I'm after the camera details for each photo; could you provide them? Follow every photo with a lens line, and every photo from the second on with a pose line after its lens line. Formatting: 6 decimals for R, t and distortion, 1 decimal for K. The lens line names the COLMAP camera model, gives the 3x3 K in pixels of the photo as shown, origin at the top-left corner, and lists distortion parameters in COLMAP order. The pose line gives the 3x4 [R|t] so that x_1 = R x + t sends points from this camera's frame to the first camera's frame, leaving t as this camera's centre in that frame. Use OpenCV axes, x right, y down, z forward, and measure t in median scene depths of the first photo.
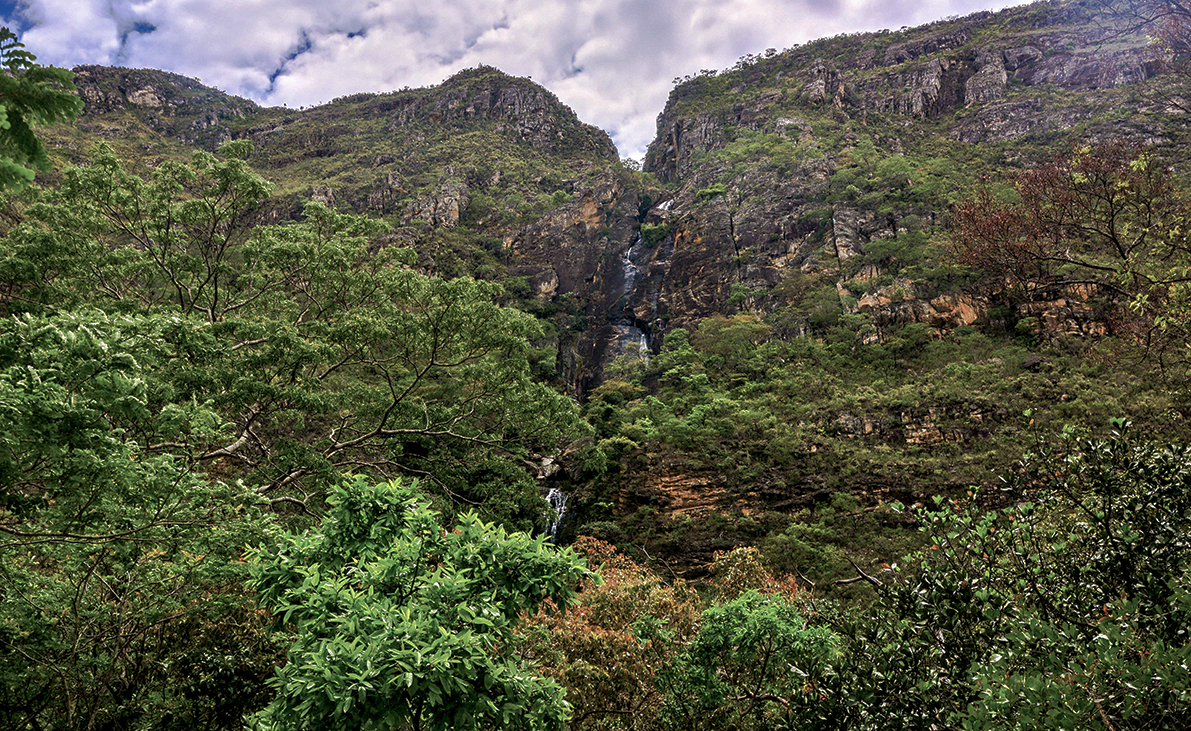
lens RADIAL K [[1271.1, 0, 596.8], [0, 1271.1, 366.0], [0, 0, 1]] dist [0.062801, 0.000000]
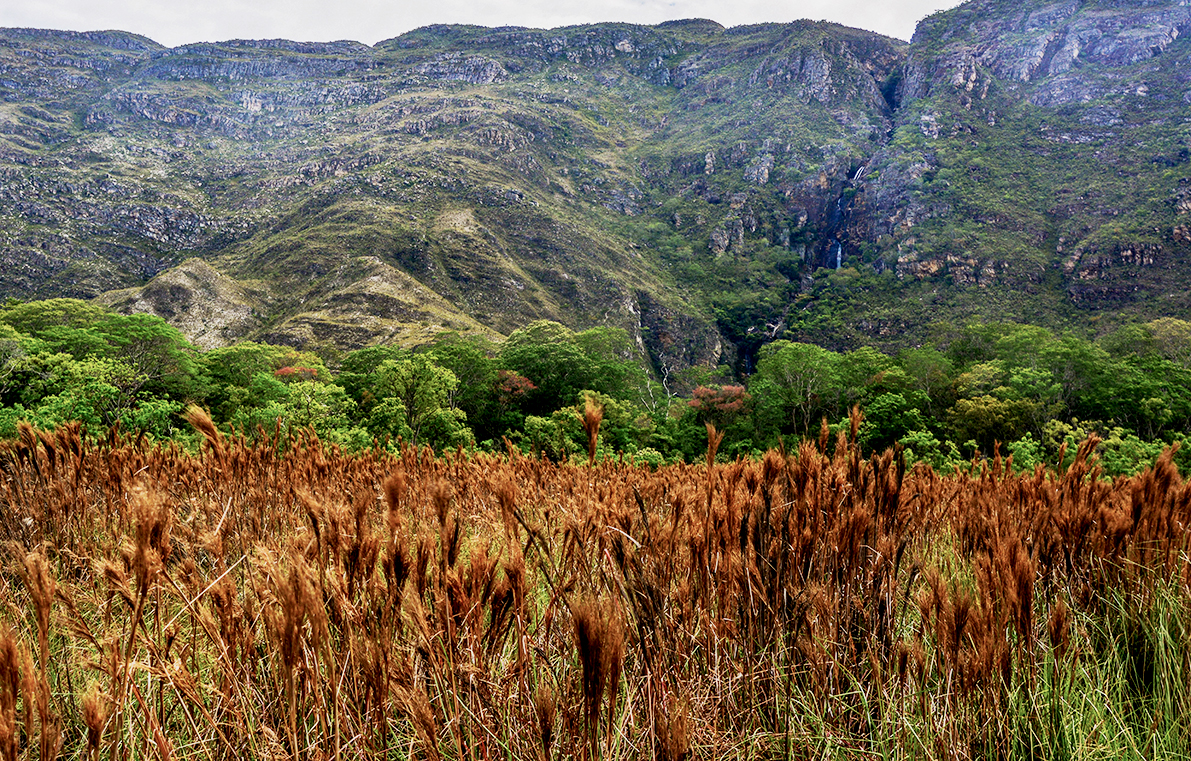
lens RADIAL K [[1670.4, 0, 595.4], [0, 1670.4, 380.4], [0, 0, 1]] dist [0.024581, 0.000000]
pose [[0.936690, 0.025516, -0.349228, 0.648727], [0.095362, 0.941055, 0.324534, -0.775205], [0.336923, -0.337290, 0.879044, -1.811401]]
